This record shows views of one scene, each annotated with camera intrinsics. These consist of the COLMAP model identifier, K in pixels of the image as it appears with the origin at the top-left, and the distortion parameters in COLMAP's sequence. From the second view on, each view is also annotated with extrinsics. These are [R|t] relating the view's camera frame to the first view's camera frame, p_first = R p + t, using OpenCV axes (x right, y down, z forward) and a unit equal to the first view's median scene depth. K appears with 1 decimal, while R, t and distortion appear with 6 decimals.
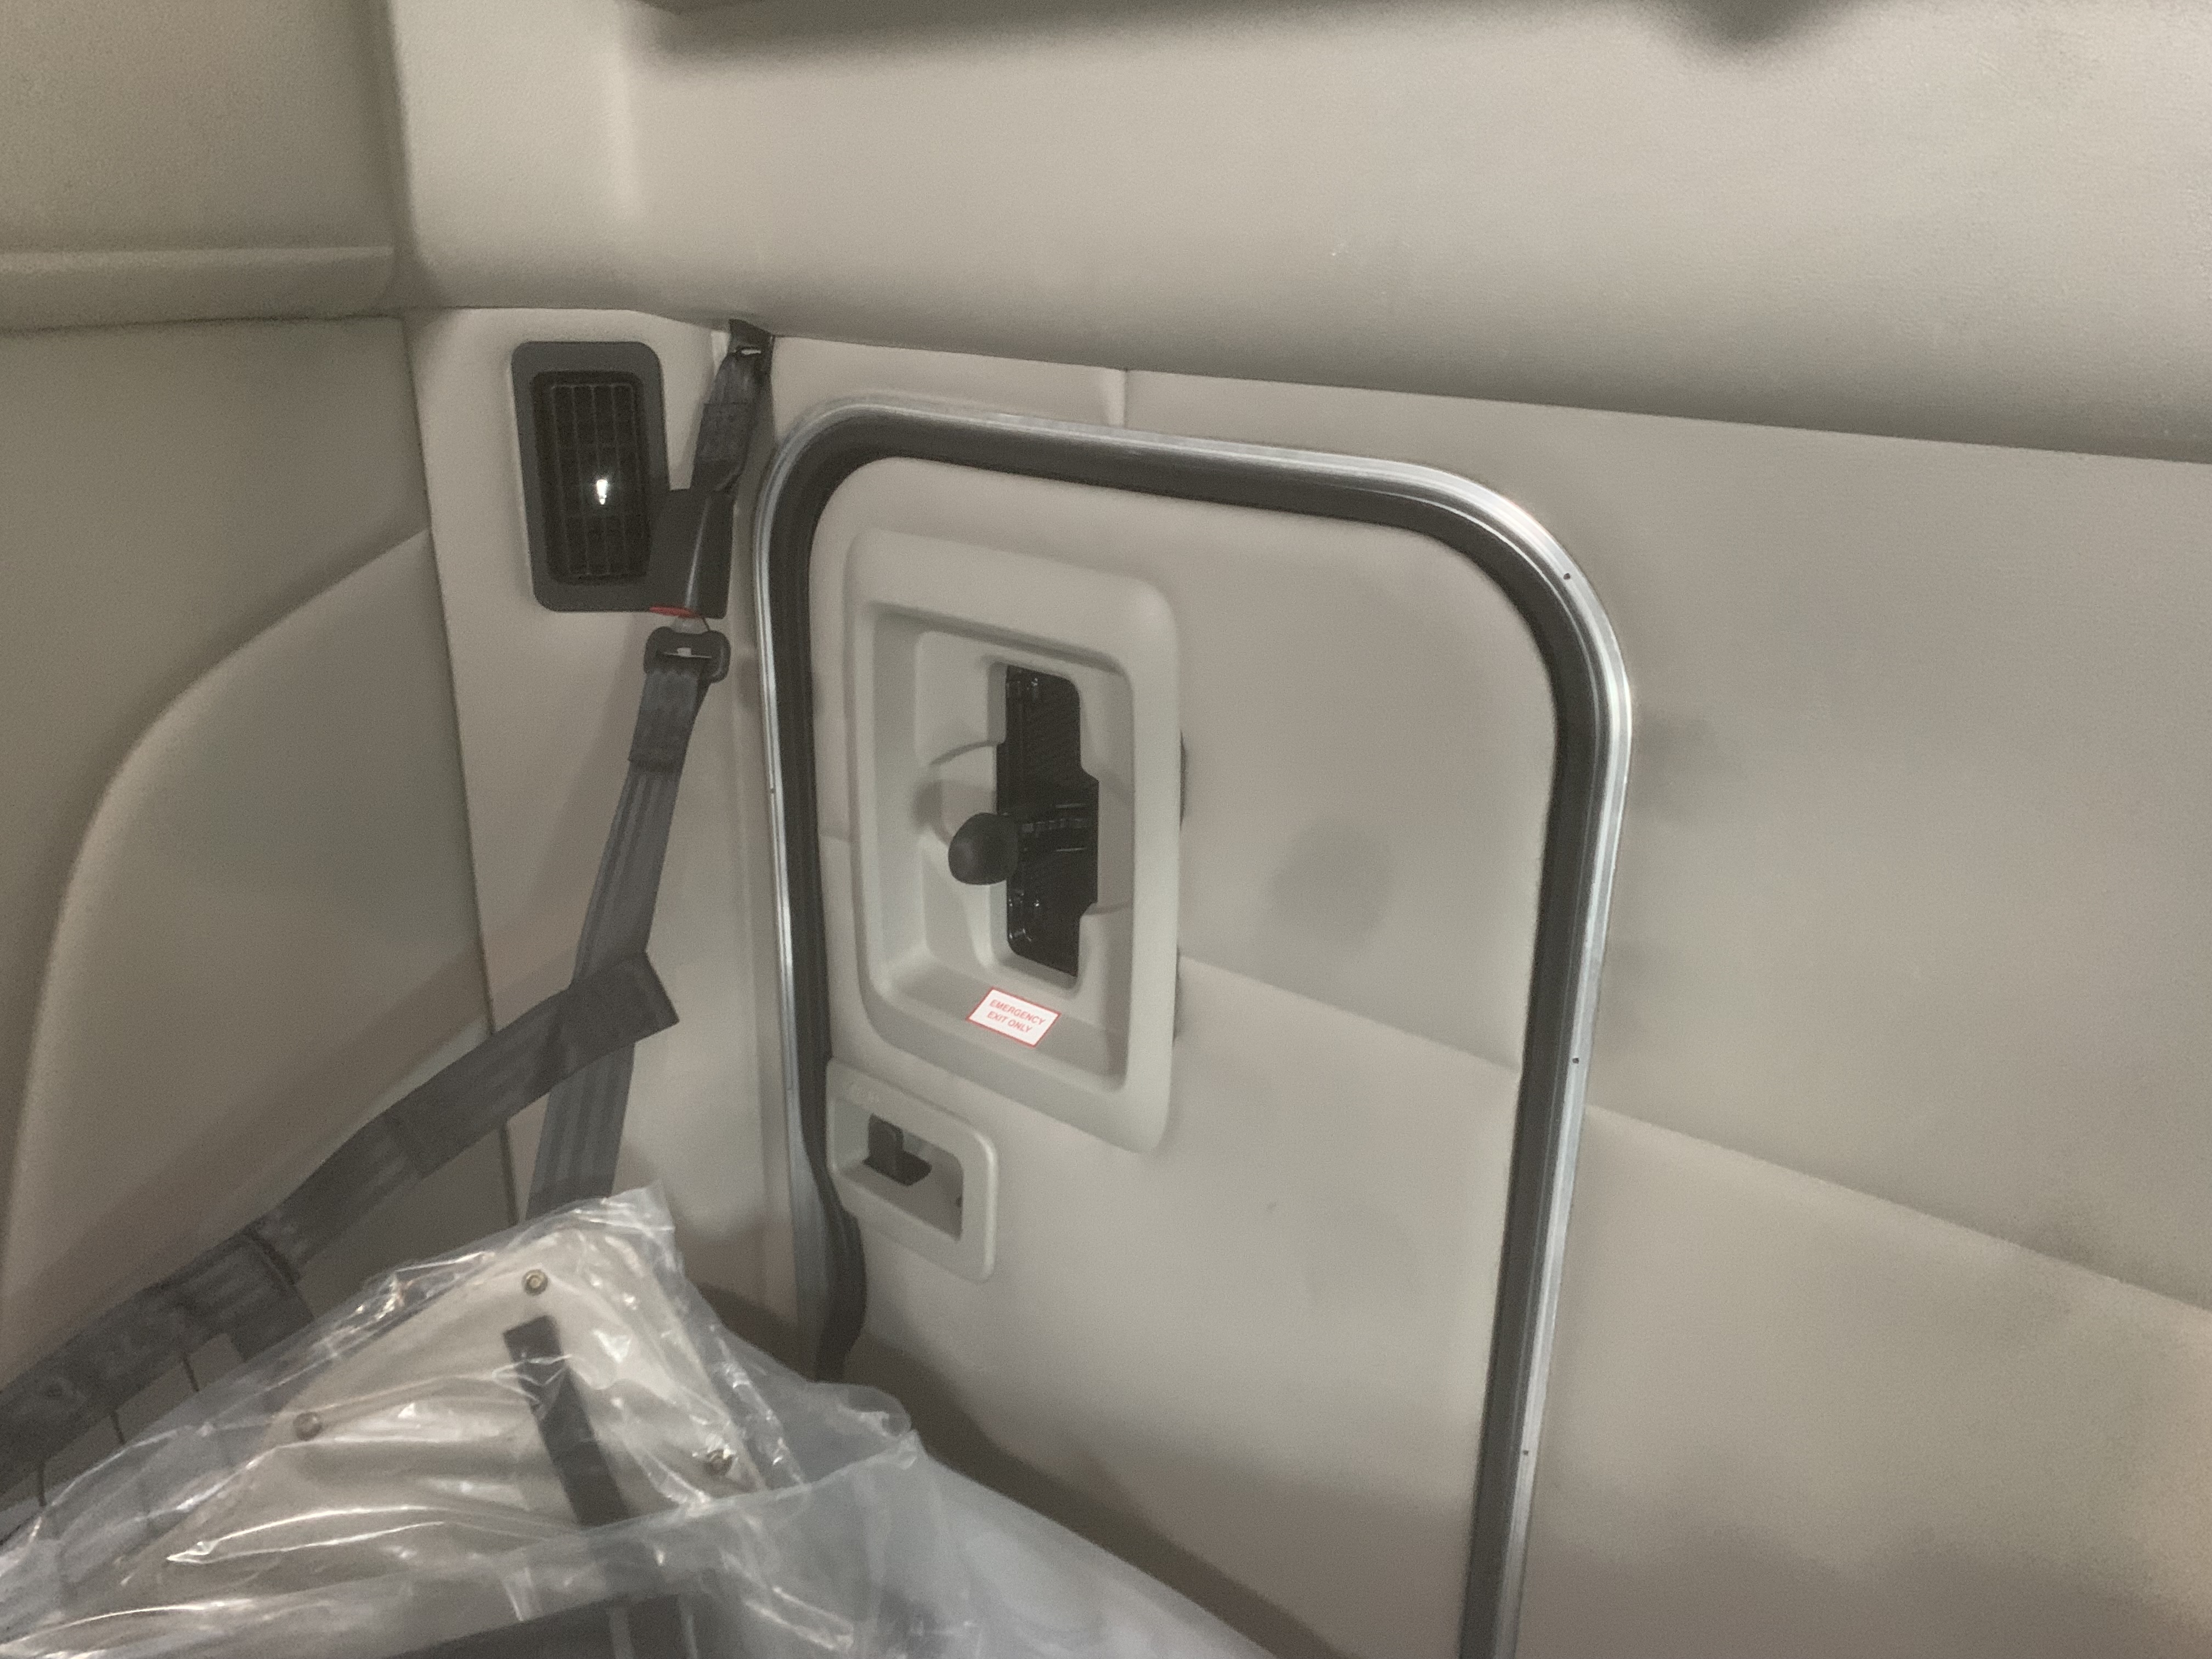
lens RADIAL K [[1694.2, 0, 1067.5], [0, 1694.2, 816.4], [0, 0, 1]] dist [0.031537, -0.042370]
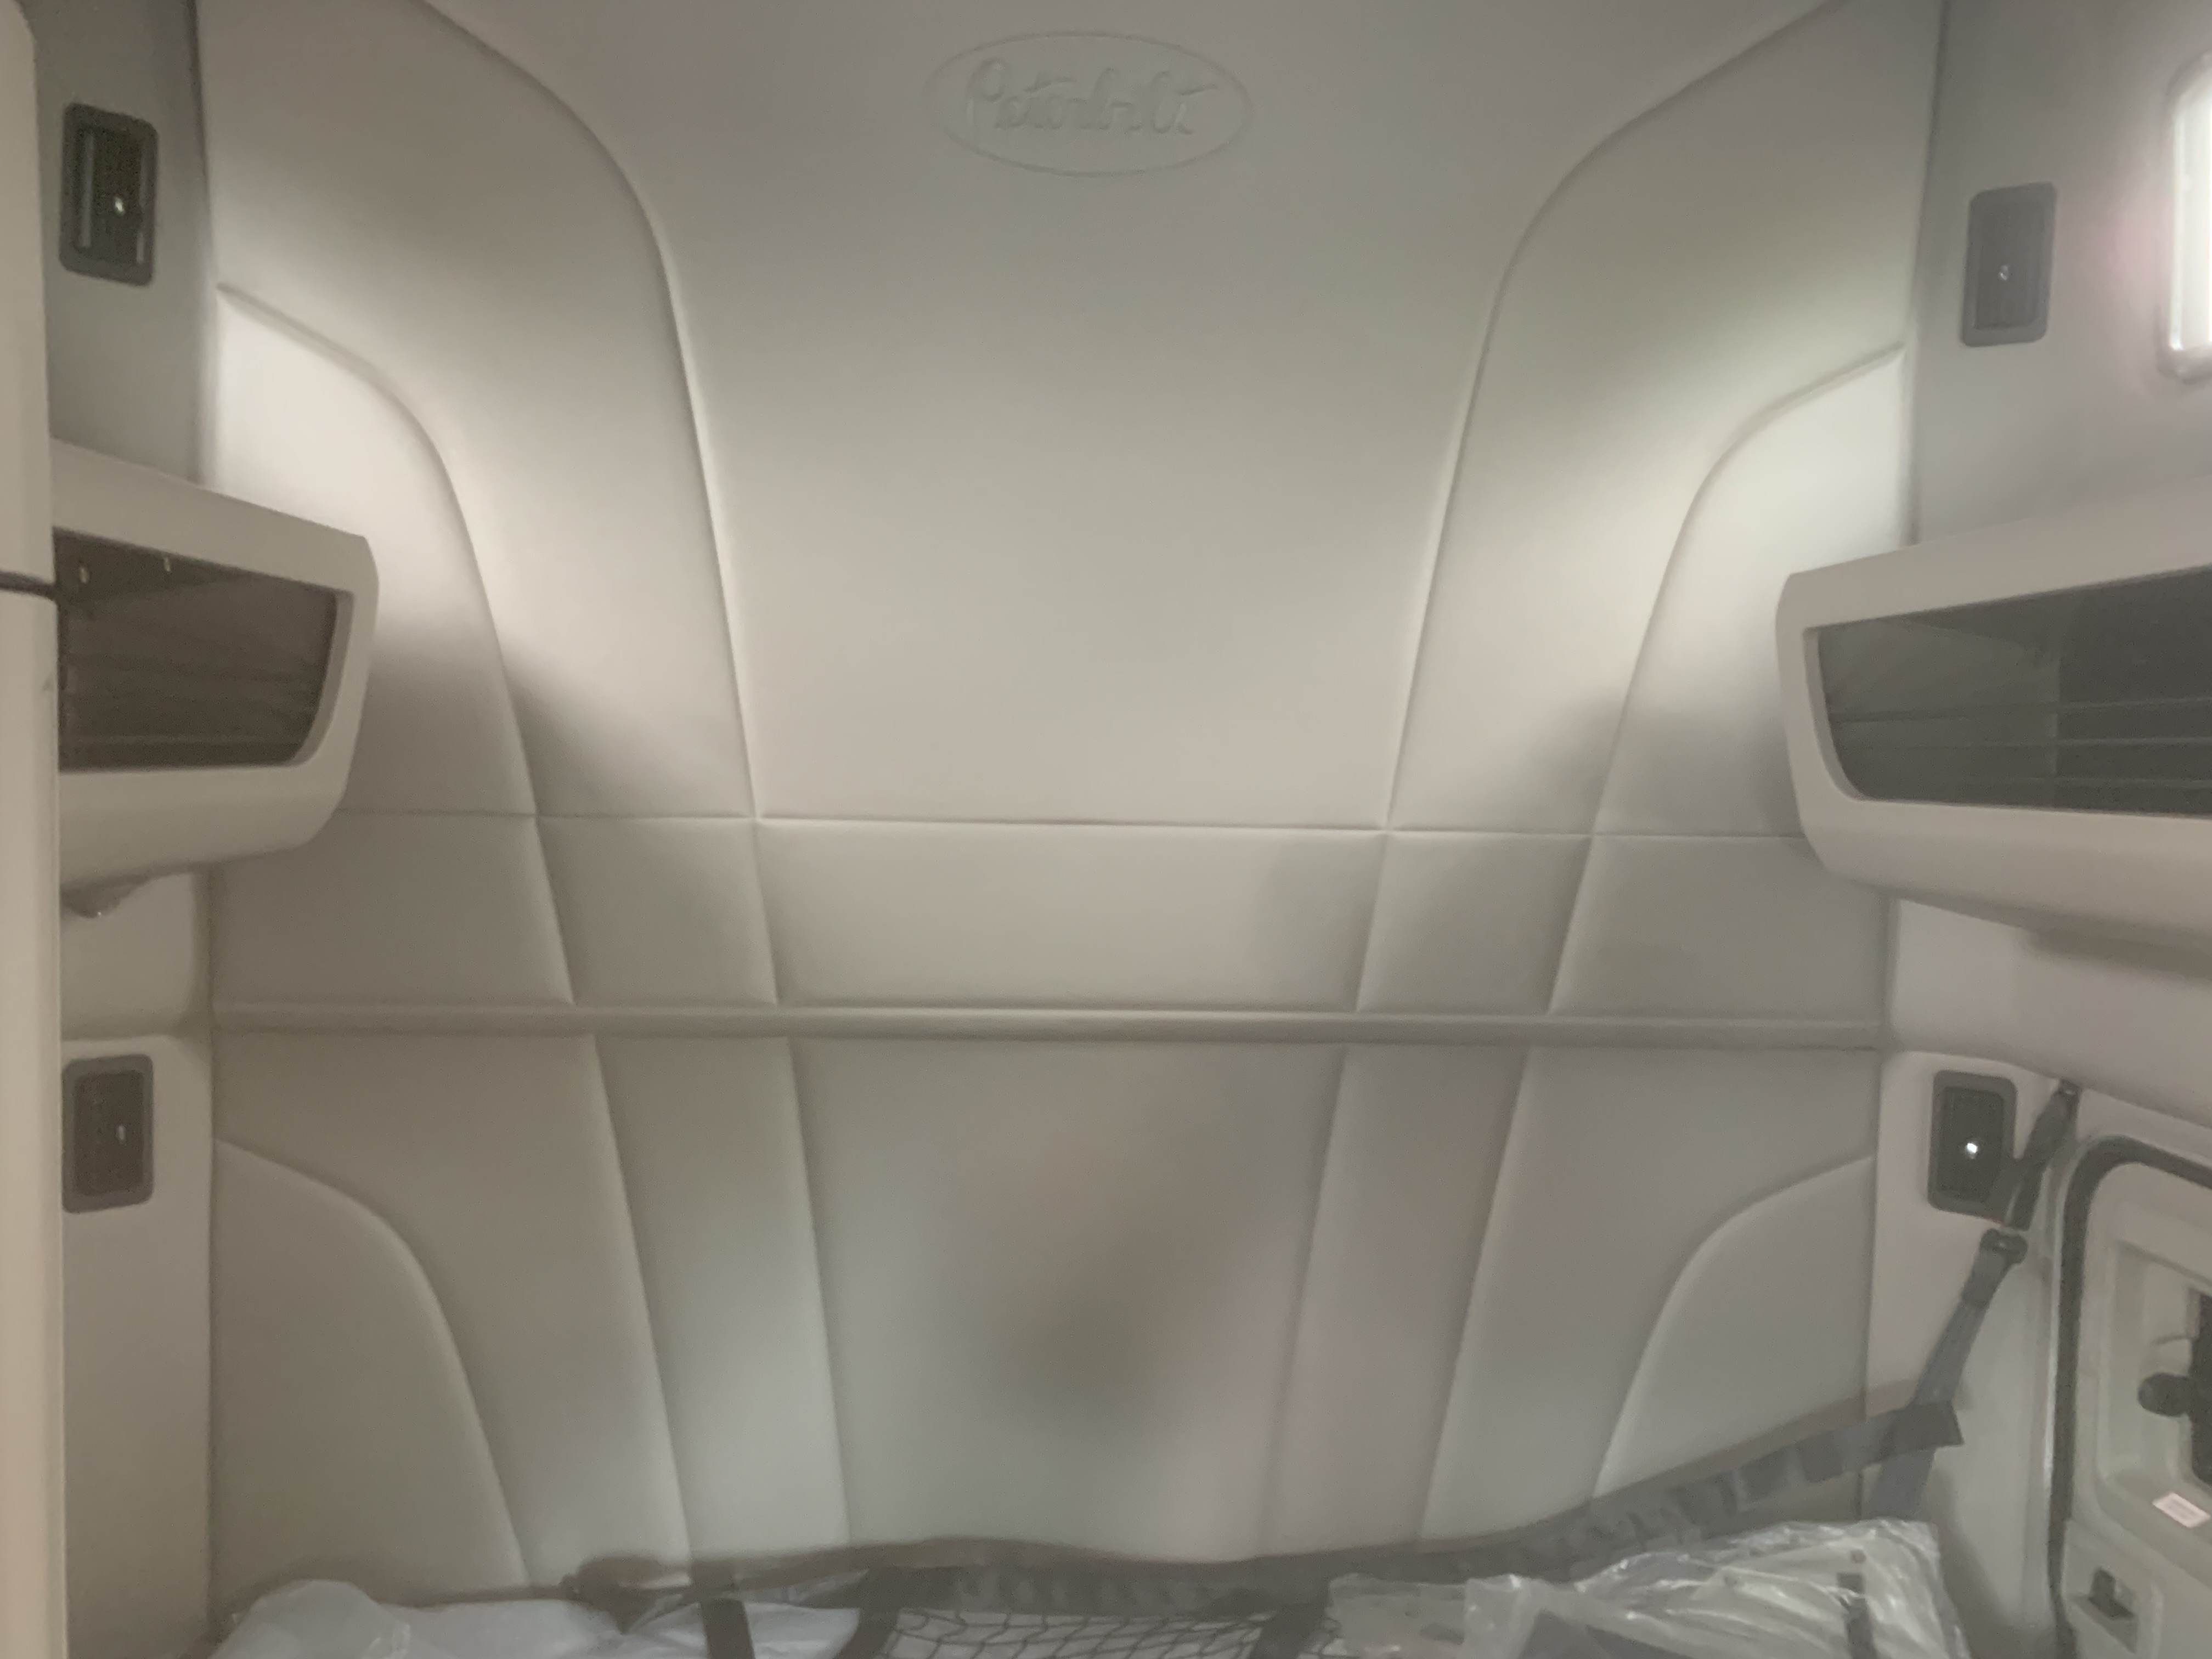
lens RADIAL K [[1694.2, 0, 1098.5], [0, 1694.2, 833.3], [0, 0, 1]] dist [0.031537, -0.042370]
pose [[0.676754, 0.040746, -0.735081, 0.452751], [-0.275163, 0.940105, -0.201218, 0.125968], [0.682854, 0.338442, 0.647431, -1.023287]]
